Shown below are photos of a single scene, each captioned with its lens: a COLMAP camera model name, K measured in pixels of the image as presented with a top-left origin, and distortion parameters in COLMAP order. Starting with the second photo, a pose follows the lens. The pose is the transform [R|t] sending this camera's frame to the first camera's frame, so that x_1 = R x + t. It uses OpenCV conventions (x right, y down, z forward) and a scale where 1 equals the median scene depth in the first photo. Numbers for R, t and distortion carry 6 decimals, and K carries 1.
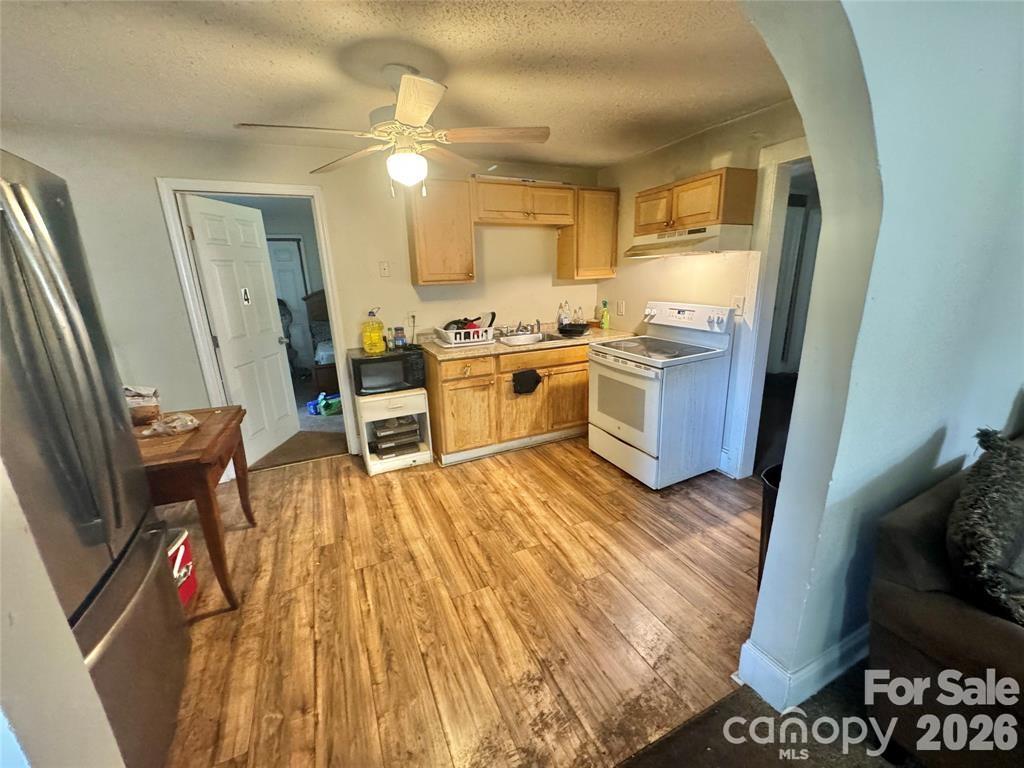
lens RADIAL K [[407.7, 0, 512.9], [0, 407.7, 381.3], [0, 0, 1]] dist [0.000273, -0.000519]
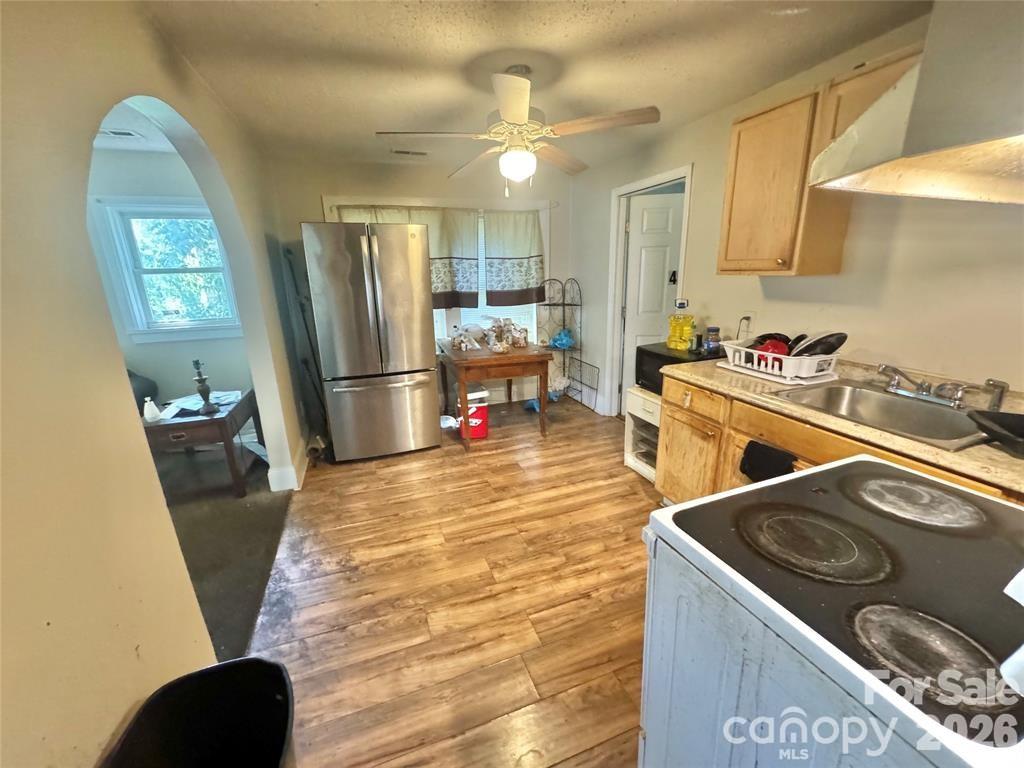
lens RADIAL K [[407.7, 0, 512.4], [0, 407.7, 384.0], [0, 0, 1]] dist [0.000273, -0.000519]
pose [[-0.088251, 0.299112, -0.950128, 0.684202], [-0.231159, 0.921661, 0.311621, -0.239724], [0.968905, 0.247131, -0.012195, 0.844005]]
